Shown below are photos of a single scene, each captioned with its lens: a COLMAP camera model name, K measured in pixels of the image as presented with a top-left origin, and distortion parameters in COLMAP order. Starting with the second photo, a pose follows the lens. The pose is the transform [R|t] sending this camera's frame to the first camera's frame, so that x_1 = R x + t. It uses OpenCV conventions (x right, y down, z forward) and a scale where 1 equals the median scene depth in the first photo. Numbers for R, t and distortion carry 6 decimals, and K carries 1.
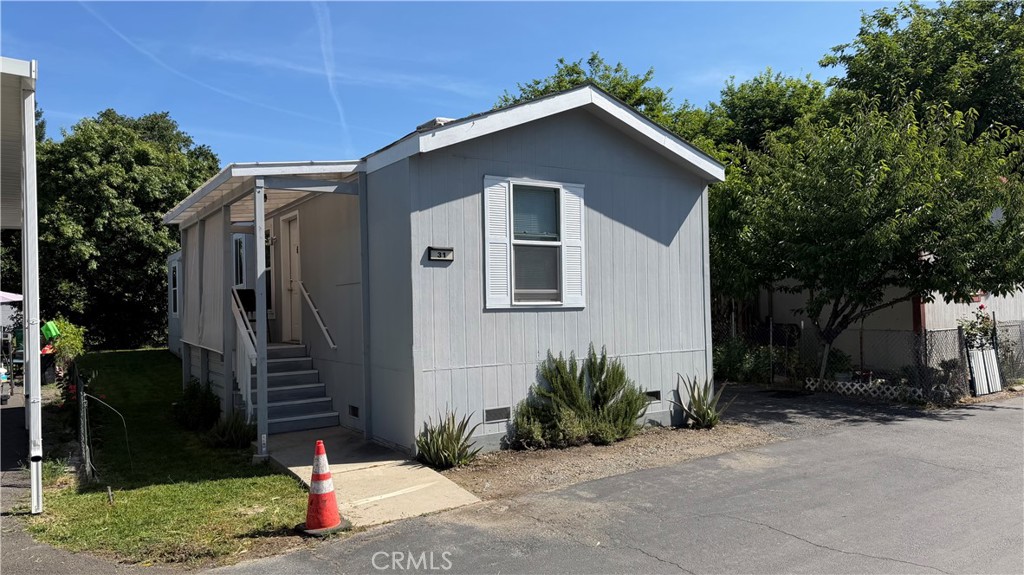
lens RADIAL K [[714.9, 0, 494.9], [0, 714.9, 290.6], [0, 0, 1]] dist [0.048941, -0.036080]
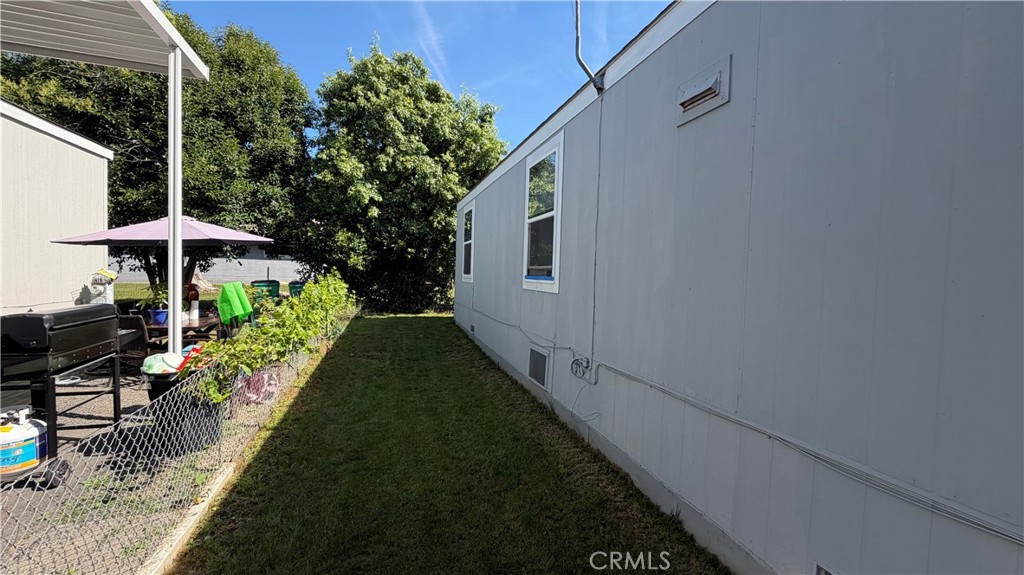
lens RADIAL K [[407.5, 0, 512.9], [0, 407.5, 285.5], [0, 0, 1]] dist [-0.001775, 0.000664]
pose [[0.969244, 0.055433, -0.239778, -0.282646], [-0.044997, 0.997795, 0.048784, 0.017989], [0.241954, -0.036495, 0.969601, 0.577680]]
